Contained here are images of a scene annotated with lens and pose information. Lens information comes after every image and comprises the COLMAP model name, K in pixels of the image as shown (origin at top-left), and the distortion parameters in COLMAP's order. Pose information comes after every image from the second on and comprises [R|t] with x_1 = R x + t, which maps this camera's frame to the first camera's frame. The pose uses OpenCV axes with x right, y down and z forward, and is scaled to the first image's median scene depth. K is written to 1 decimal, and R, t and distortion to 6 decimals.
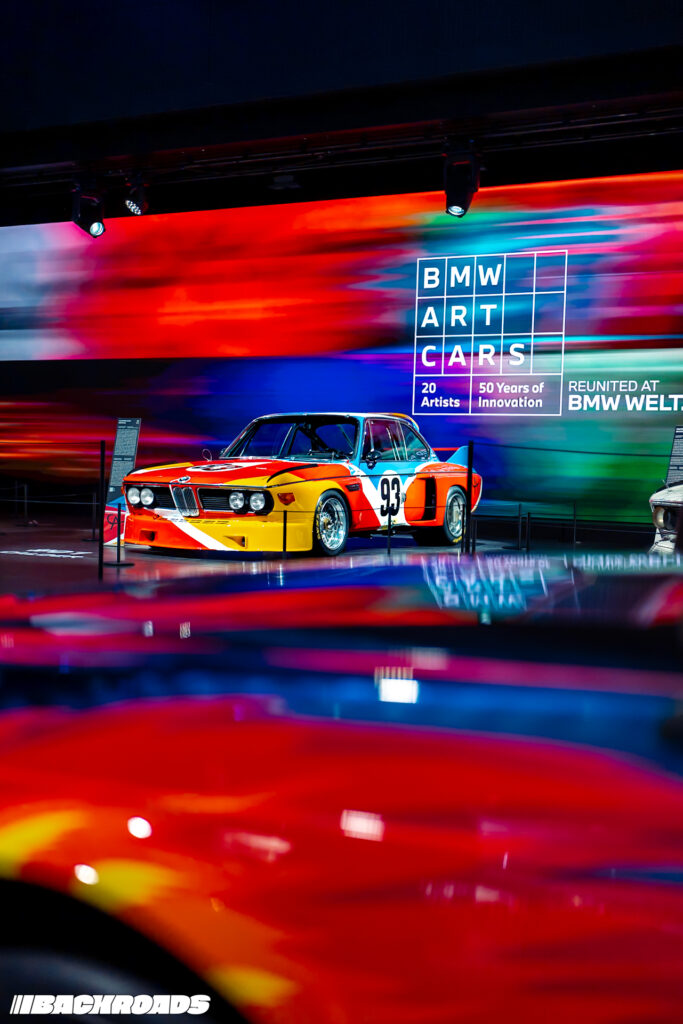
lens RADIAL K [[1318.1, 0, 341.5], [0, 1318.1, 512.0], [0, 0, 1]] dist [0.022698, 0.011453]
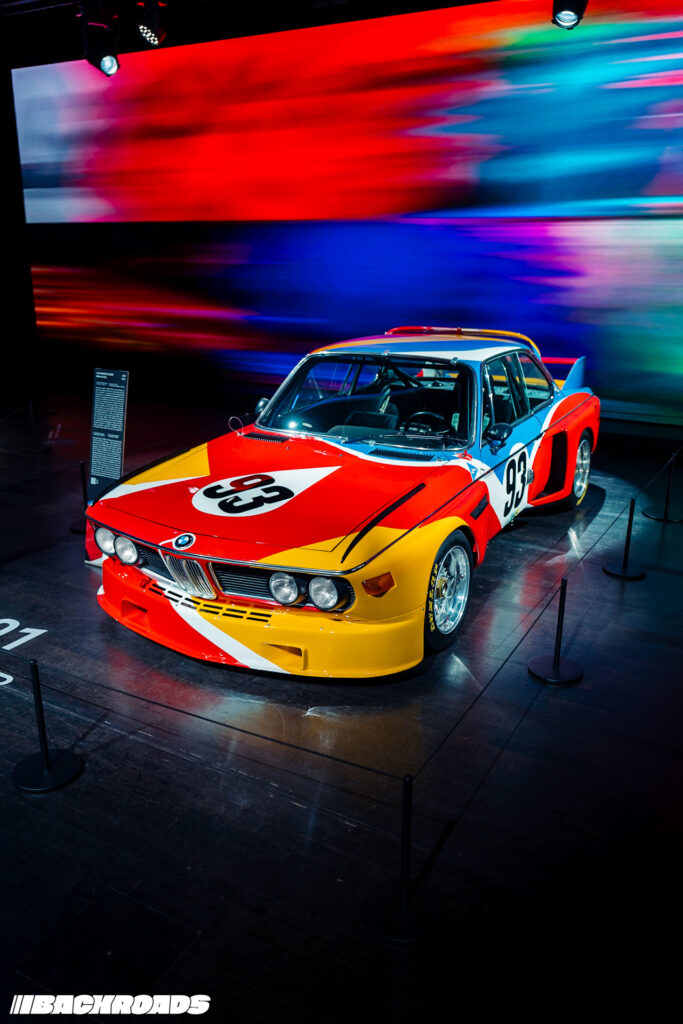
lens RADIAL K [[814.1, 0, 327.3], [0, 814.1, 514.4], [0, 0, 1]] dist [0.002519, -0.000127]
pose [[0.999567, -0.007939, -0.028325, -0.045390], [0.015324, 0.962456, 0.271006, -0.107700], [0.025110, -0.271323, 0.962161, 0.597783]]
